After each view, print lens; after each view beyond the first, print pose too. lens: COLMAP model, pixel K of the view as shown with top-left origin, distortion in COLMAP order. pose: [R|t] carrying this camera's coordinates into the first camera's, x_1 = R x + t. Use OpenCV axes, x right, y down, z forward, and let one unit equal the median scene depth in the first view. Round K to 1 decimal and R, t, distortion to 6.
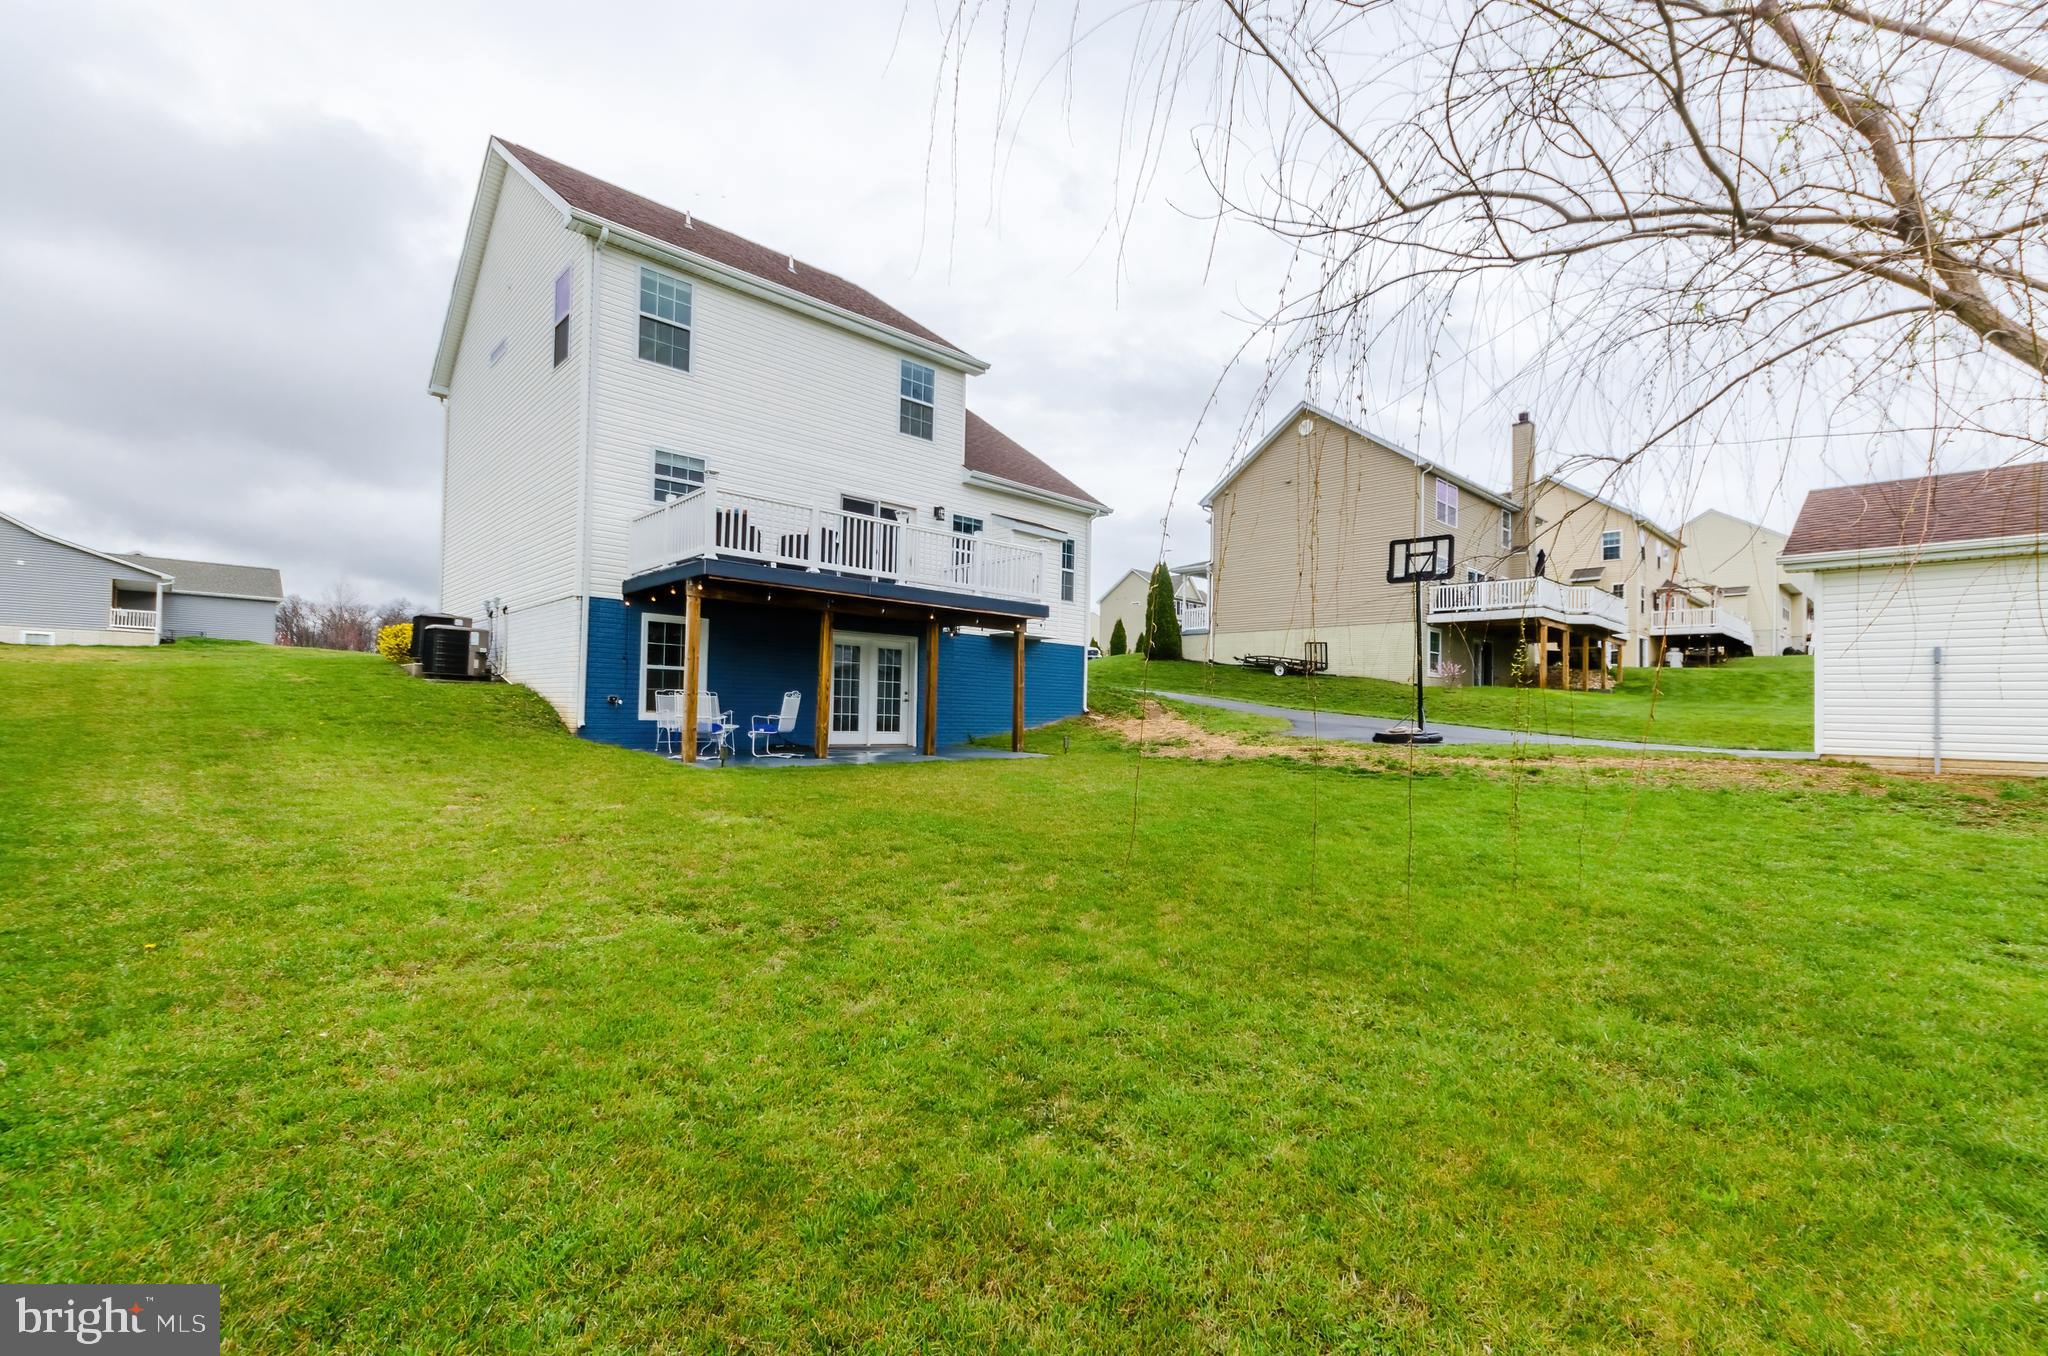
lens RADIAL K [[887.5, 0, 1051.9], [0, 887.5, 690.1], [0, 0, 1]] dist [0.003663, 0.000828]
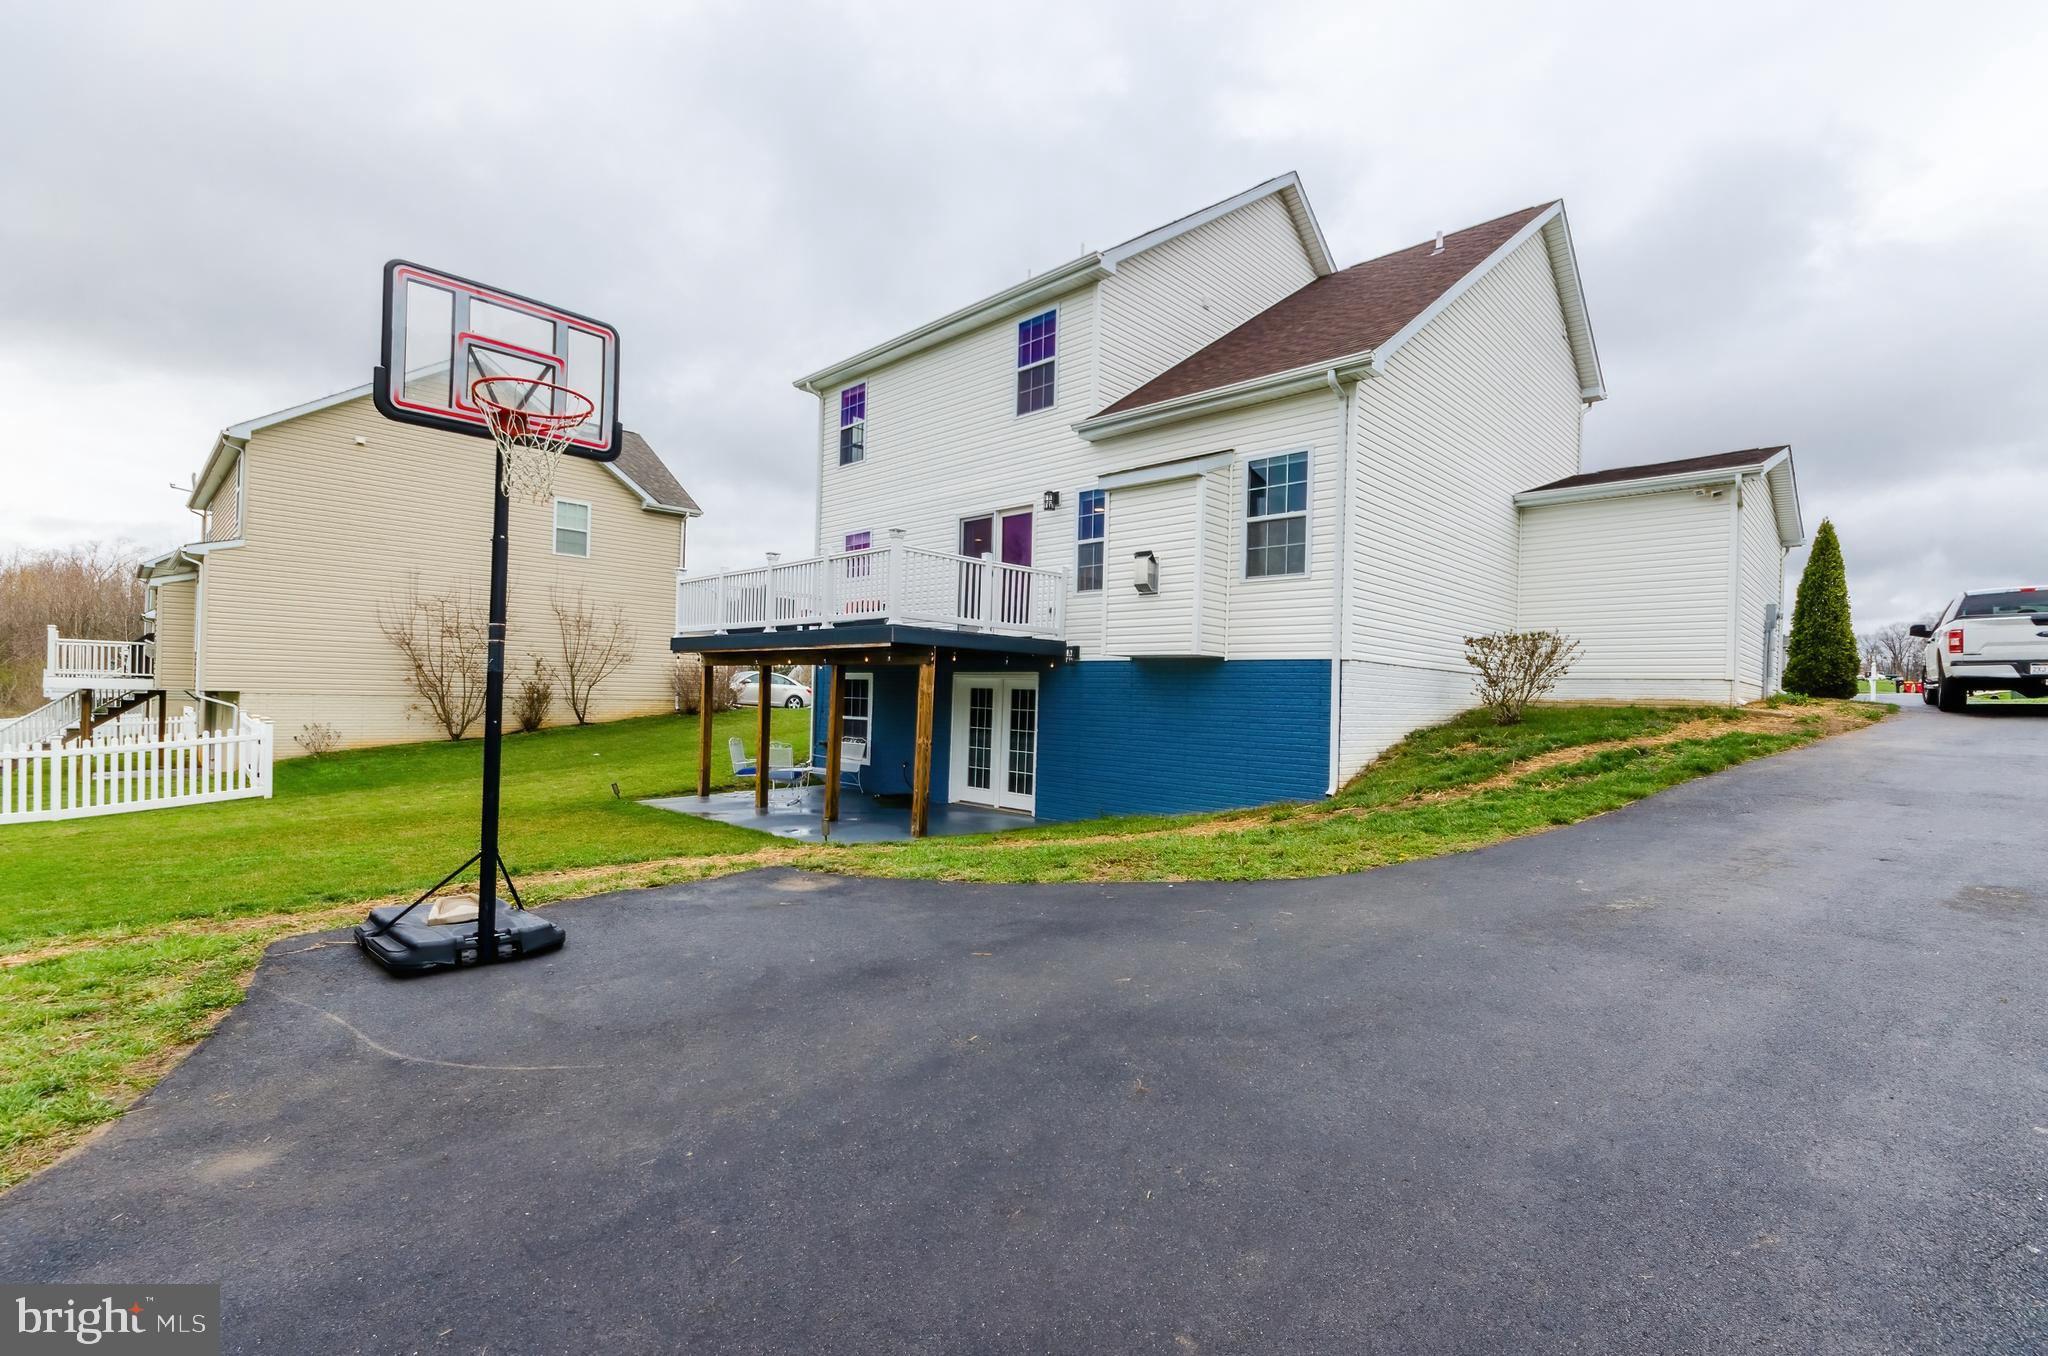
lens RADIAL K [[924.3, 0, 1024.0], [0, 924.3, 678.0], [0, 0, 1]] dist [0.001027, 0.000171]
pose [[0.035165, -0.044678, -0.998382, 0.664162], [0.013060, 0.998935, -0.044242, -0.019769], [0.999296, -0.011483, 0.035711, 1.003070]]
